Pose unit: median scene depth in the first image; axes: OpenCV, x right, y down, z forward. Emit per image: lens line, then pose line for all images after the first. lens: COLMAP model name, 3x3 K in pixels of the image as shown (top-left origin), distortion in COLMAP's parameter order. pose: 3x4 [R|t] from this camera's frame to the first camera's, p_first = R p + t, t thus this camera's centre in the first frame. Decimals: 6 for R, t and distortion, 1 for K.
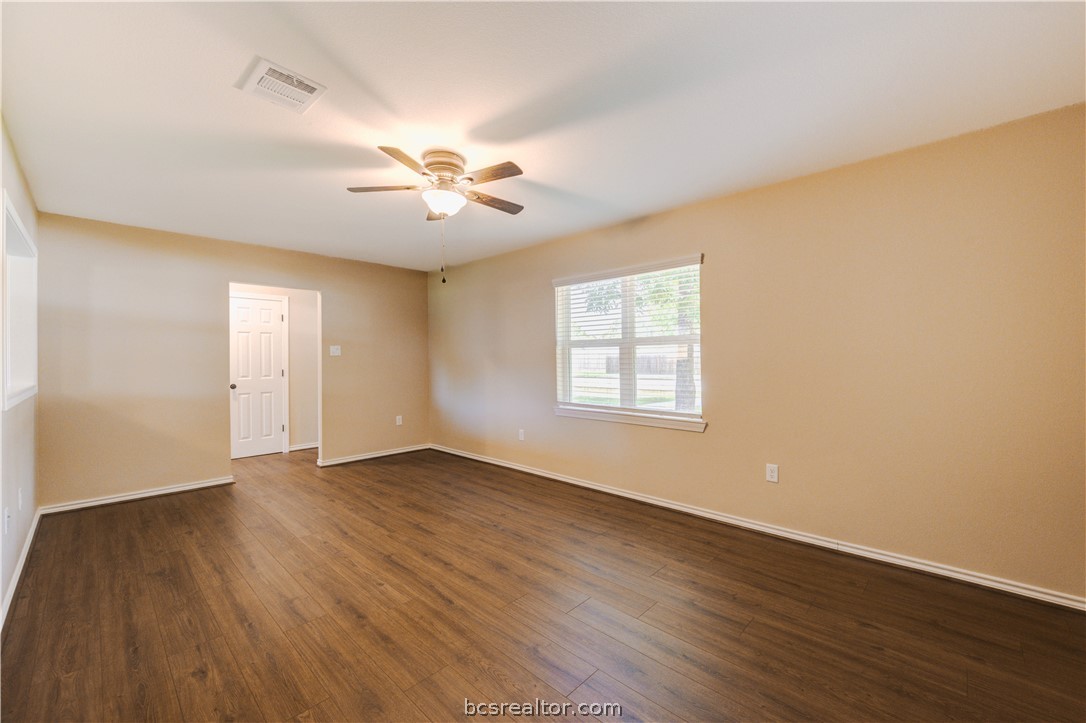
lens RADIAL K [[439.2, 0, 556.6], [0, 439.2, 361.2], [0, 0, 1]] dist [-0.007929, -0.000557]
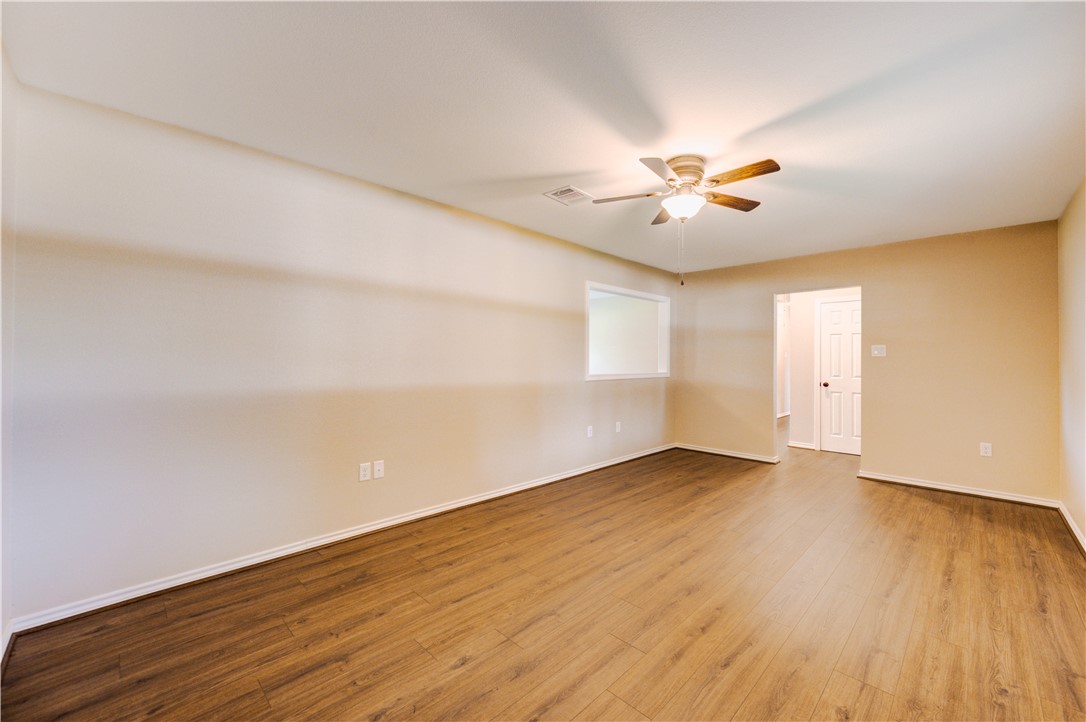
lens RADIAL K [[439.2, 0, 556.6], [0, 439.2, 360.7], [0, 0, 1]] dist [-0.007929, -0.000557]
pose [[-0.049033, 0.007999, -0.998765, 0.569753], [-0.010465, 0.999909, 0.008522, -0.006667], [0.998742, 0.010870, -0.048945, 0.555108]]
